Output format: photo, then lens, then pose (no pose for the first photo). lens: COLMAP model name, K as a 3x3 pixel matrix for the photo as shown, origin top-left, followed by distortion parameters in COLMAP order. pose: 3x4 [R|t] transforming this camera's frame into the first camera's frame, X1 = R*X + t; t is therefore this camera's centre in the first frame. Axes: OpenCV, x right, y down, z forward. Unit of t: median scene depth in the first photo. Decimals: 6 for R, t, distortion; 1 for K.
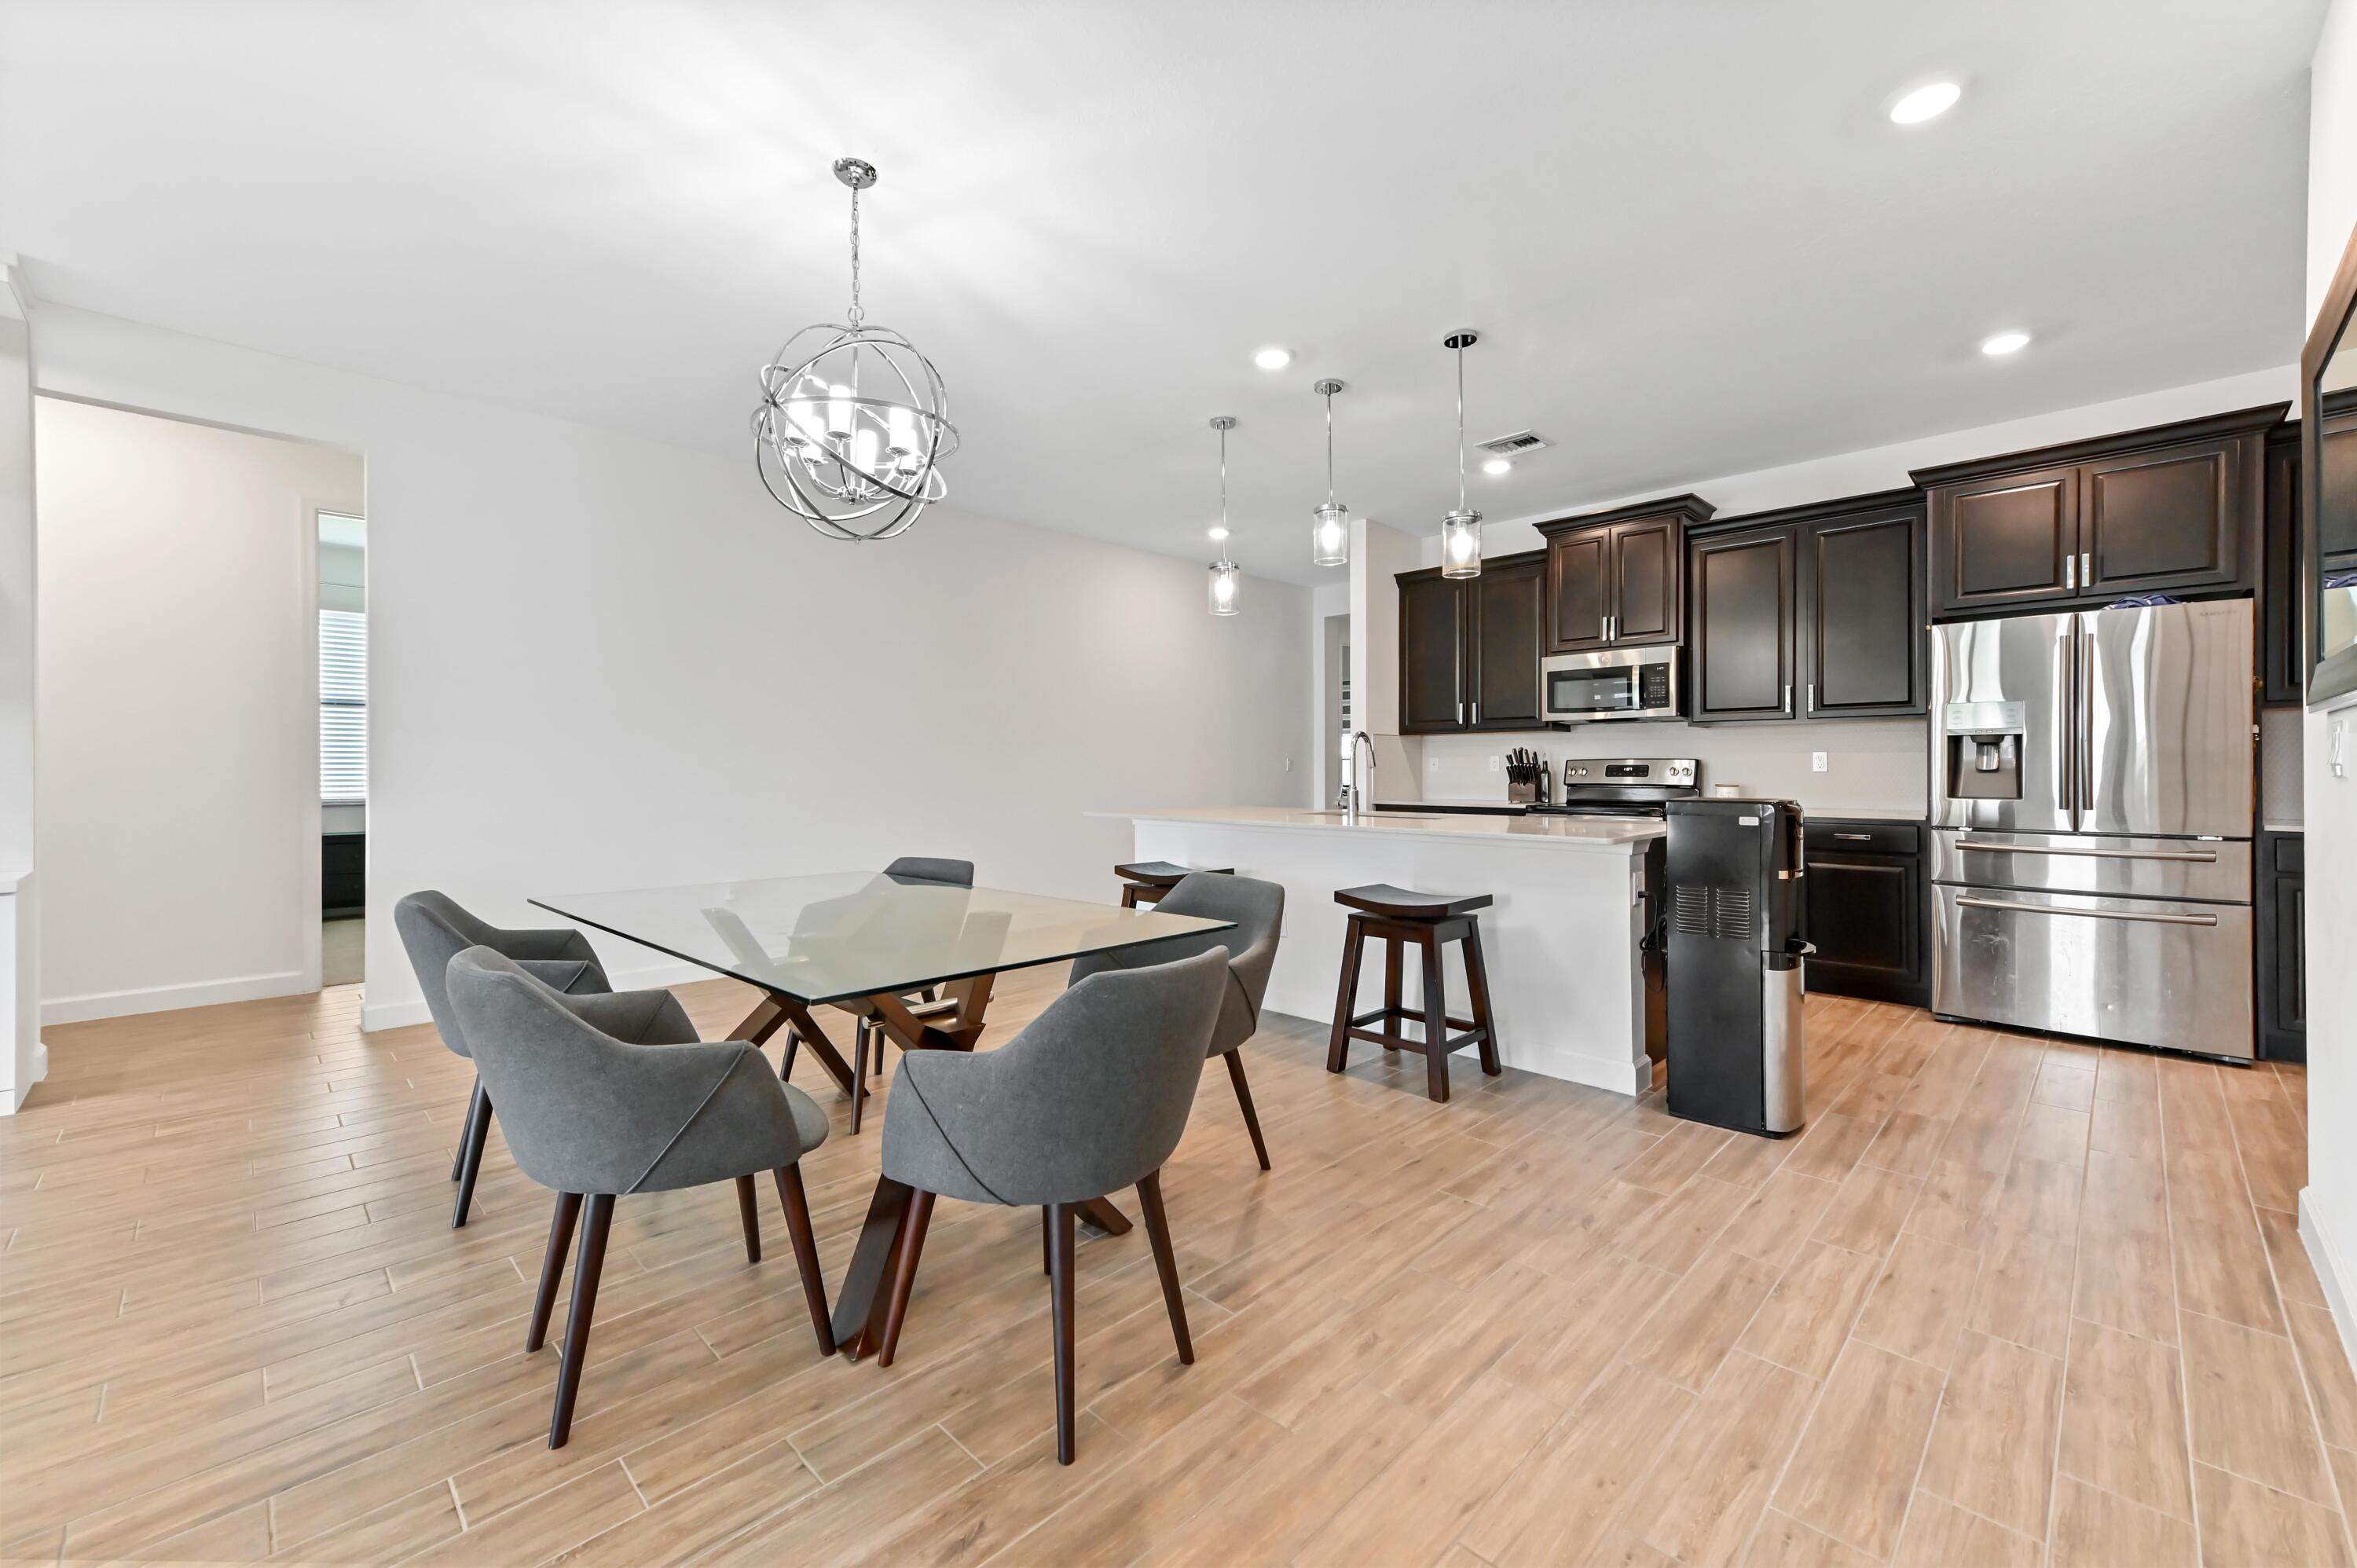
lens RADIAL K [[941.3, 0, 1188.9], [0, 941.3, 763.0], [0, 0, 1]] dist [0.016549, -0.000023]
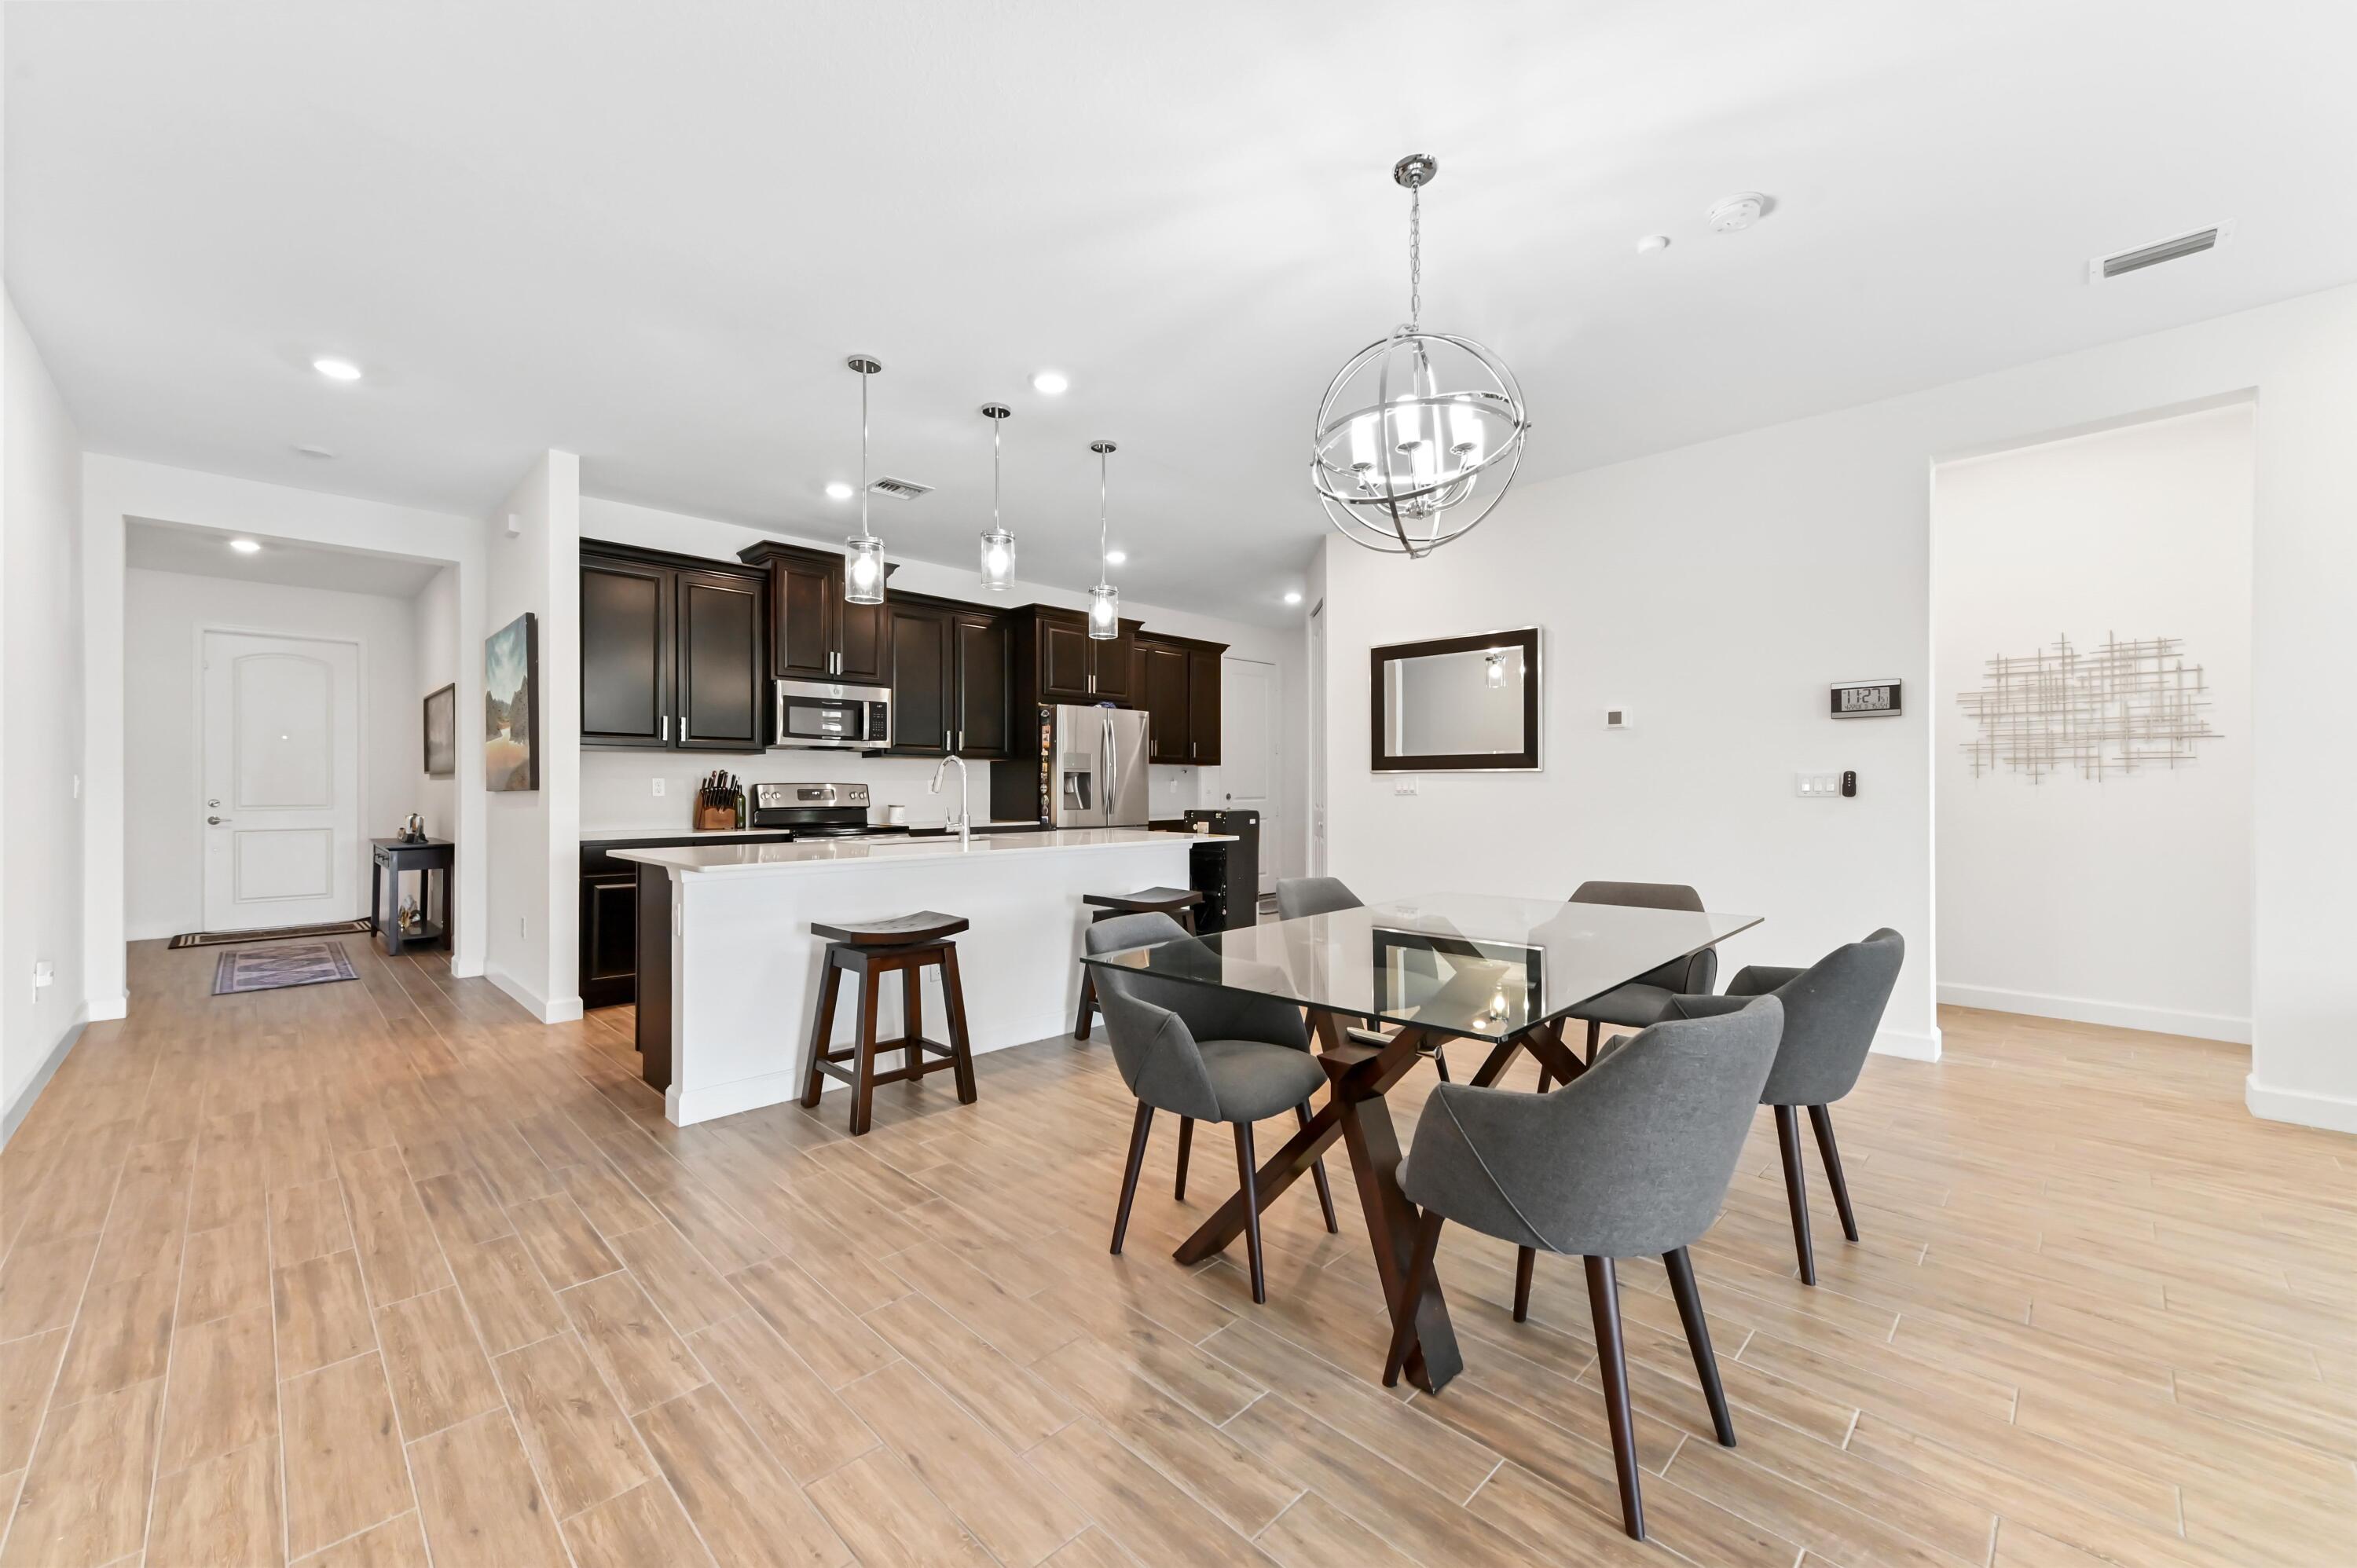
lens RADIAL K [[928.1, 0, 1180.5], [0, 928.1, 778.0], [0, 0, 1]] dist [0.013452, 0.000268]
pose [[-0.002221, 0.013574, 0.999905, -0.820475], [-0.007691, 0.999878, -0.013591, 0.001118], [-0.999968, -0.007721, -0.002116, 0.788216]]
